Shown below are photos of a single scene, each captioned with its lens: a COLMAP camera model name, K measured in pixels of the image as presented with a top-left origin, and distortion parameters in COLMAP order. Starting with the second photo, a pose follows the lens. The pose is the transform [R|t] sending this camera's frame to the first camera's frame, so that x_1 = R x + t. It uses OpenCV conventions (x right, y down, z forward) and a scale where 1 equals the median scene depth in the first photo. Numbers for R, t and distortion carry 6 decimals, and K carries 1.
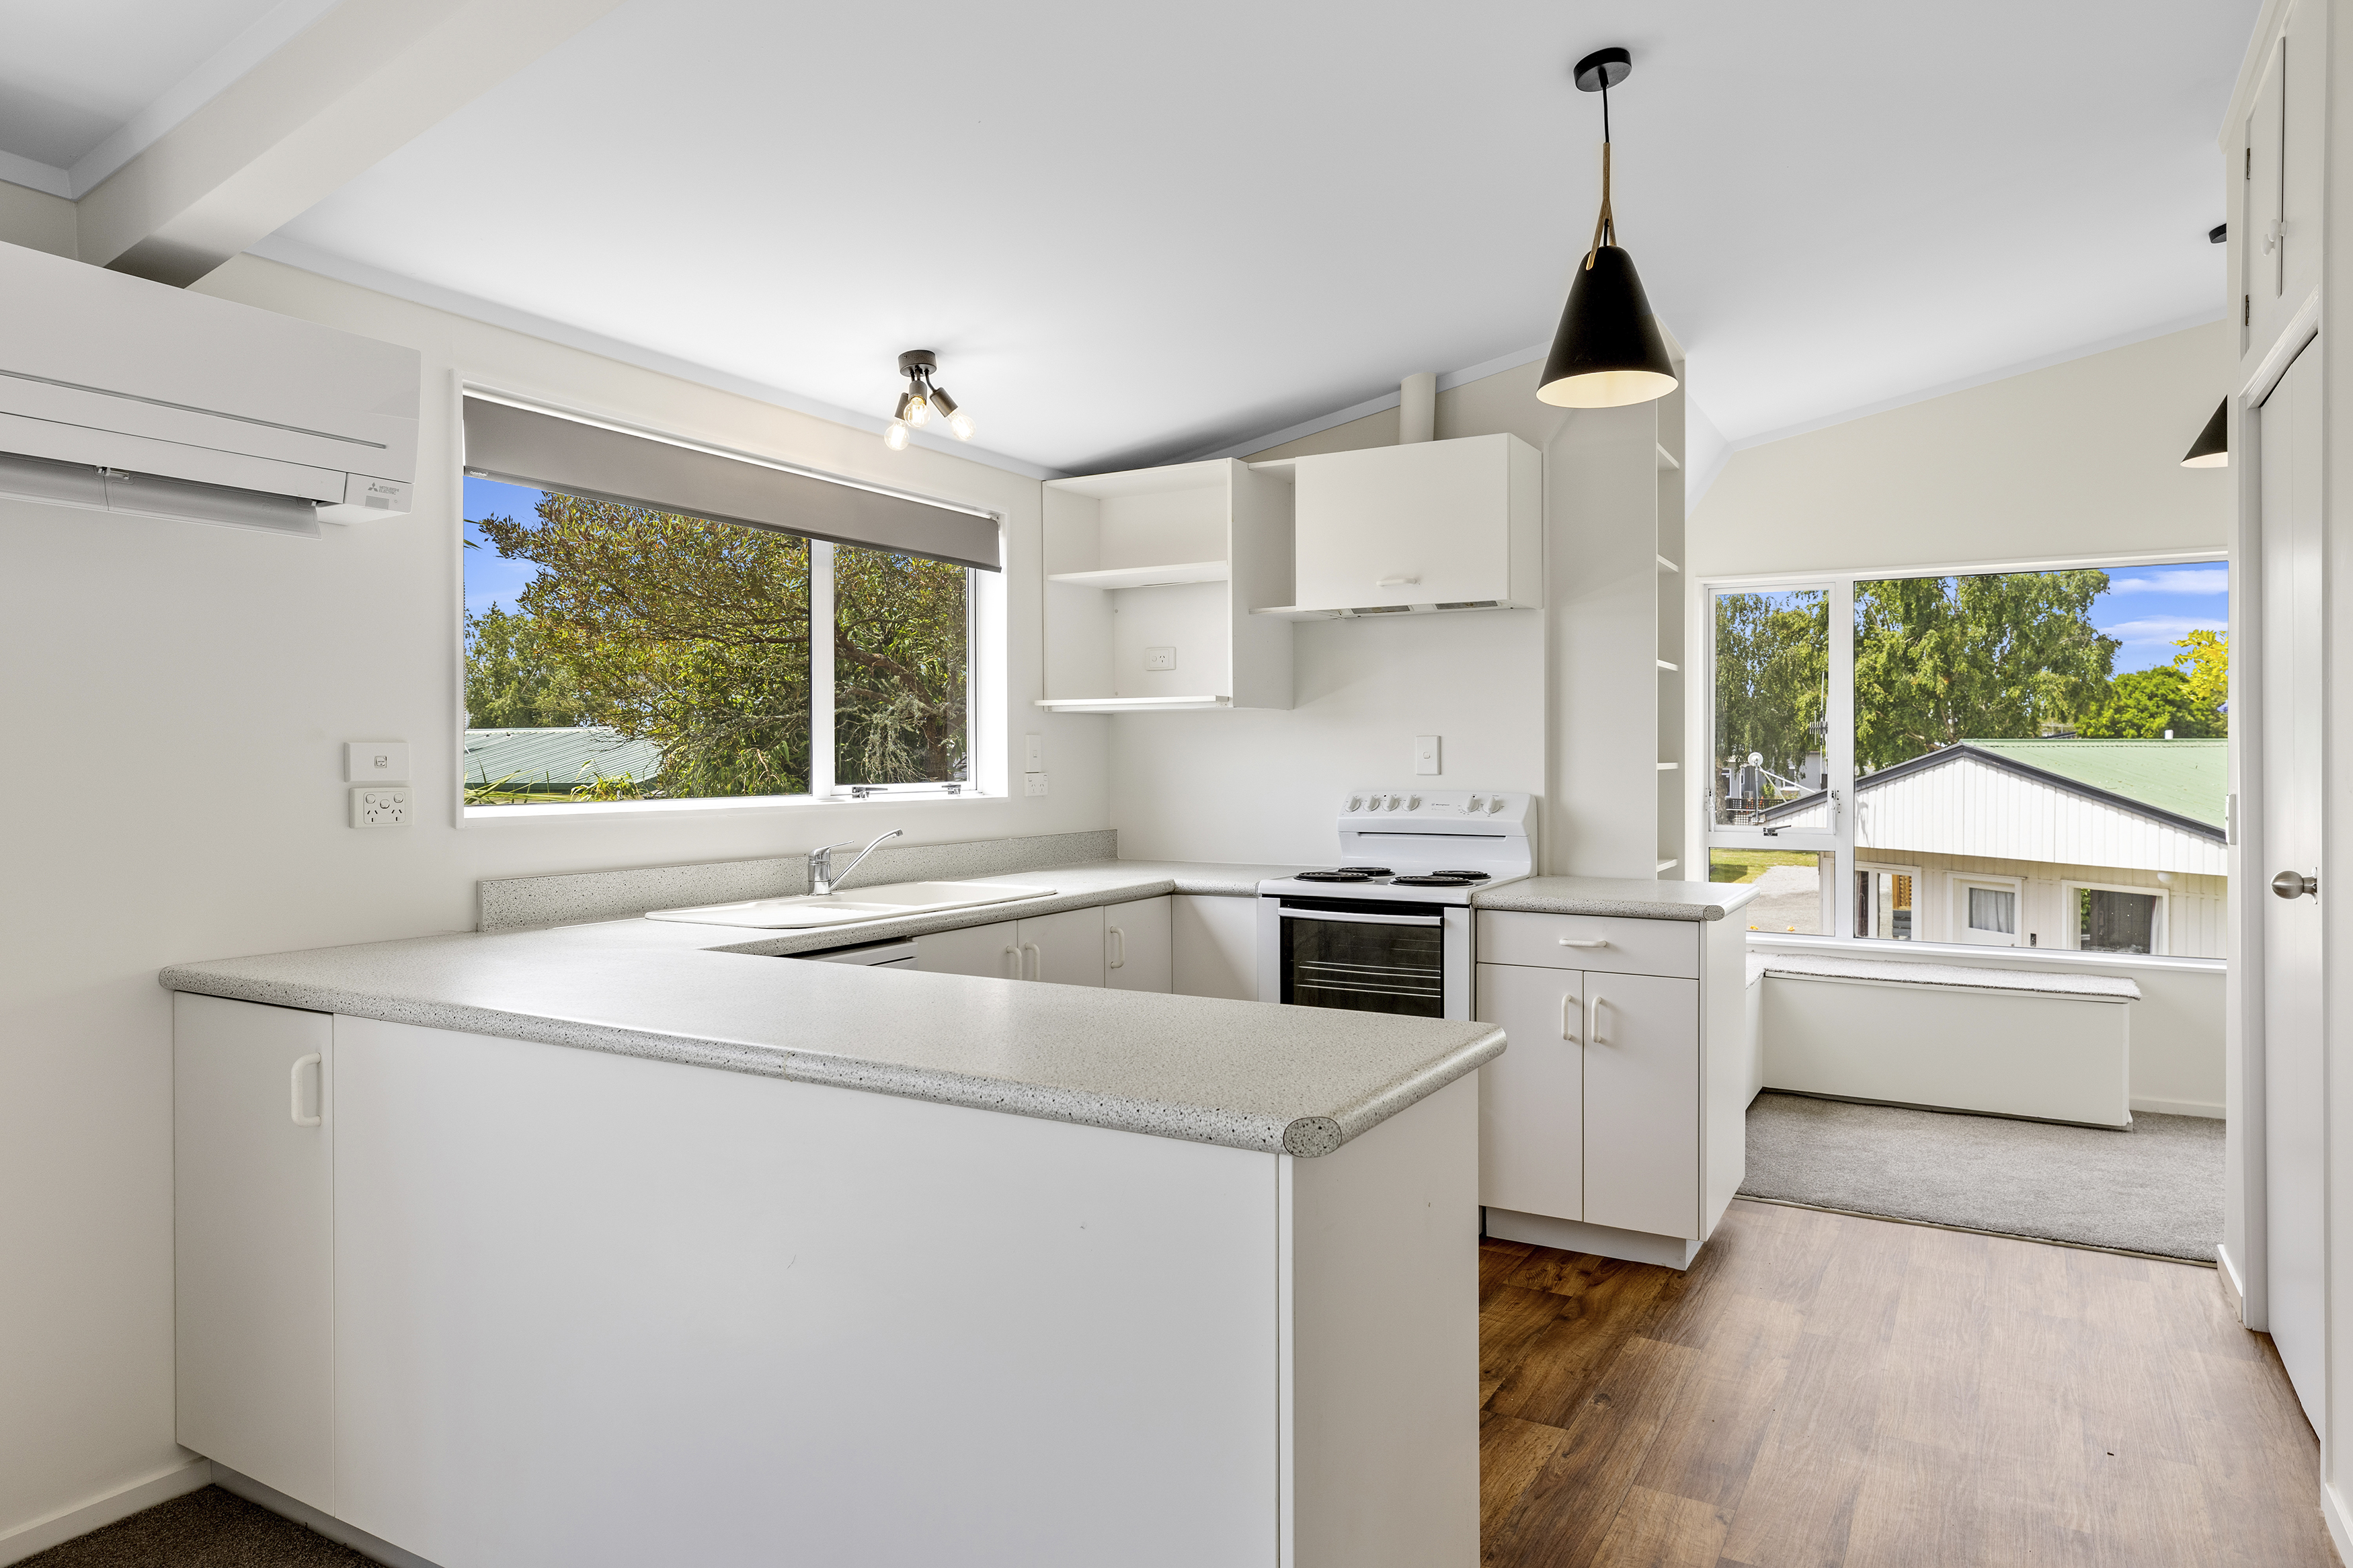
lens RADIAL K [[1418.0, 0, 1186.5], [0, 1418.0, 775.2], [0, 0, 1]] dist [0.003175, 0.005535]
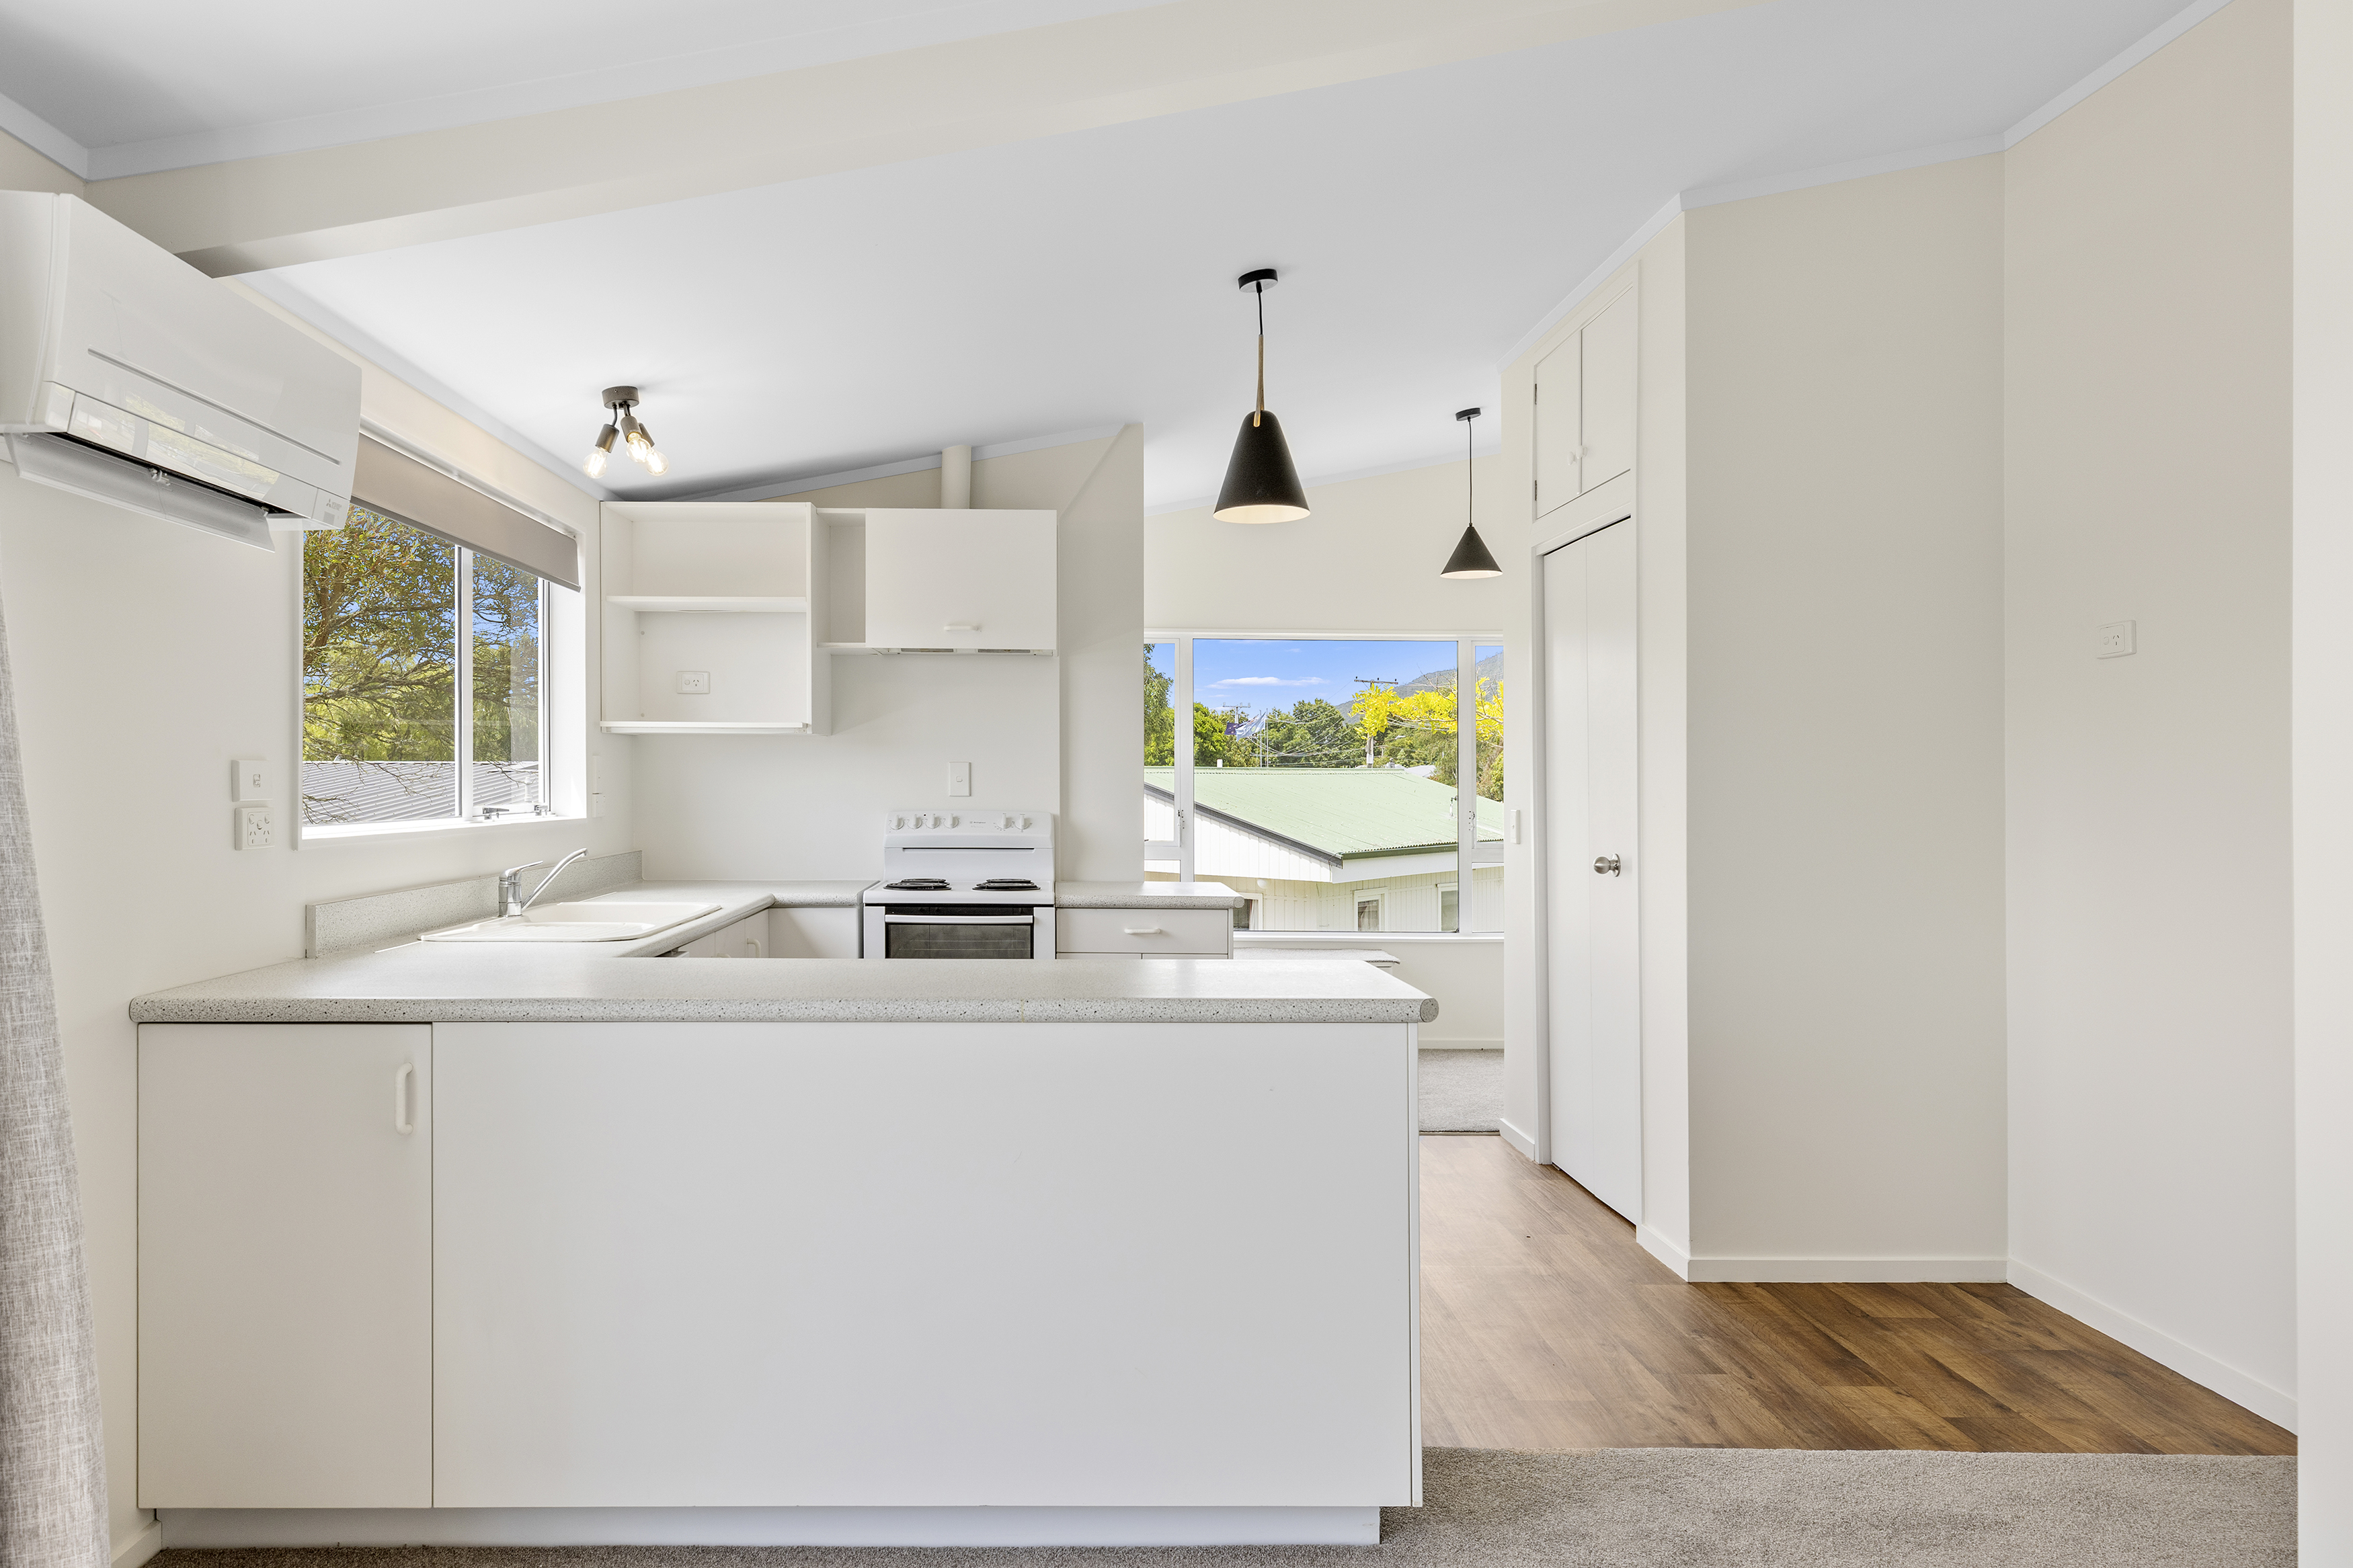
lens RADIAL K [[1497.1, 0, 1161.7], [0, 1497.1, 783.9], [0, 0, 1]] dist [0.004241, -0.003209]
pose [[0.844852, 0.006066, 0.534966, -0.353484], [-0.001041, 0.999952, -0.009694, 0.001168], [-0.535000, 0.007633, 0.844818, -0.104939]]
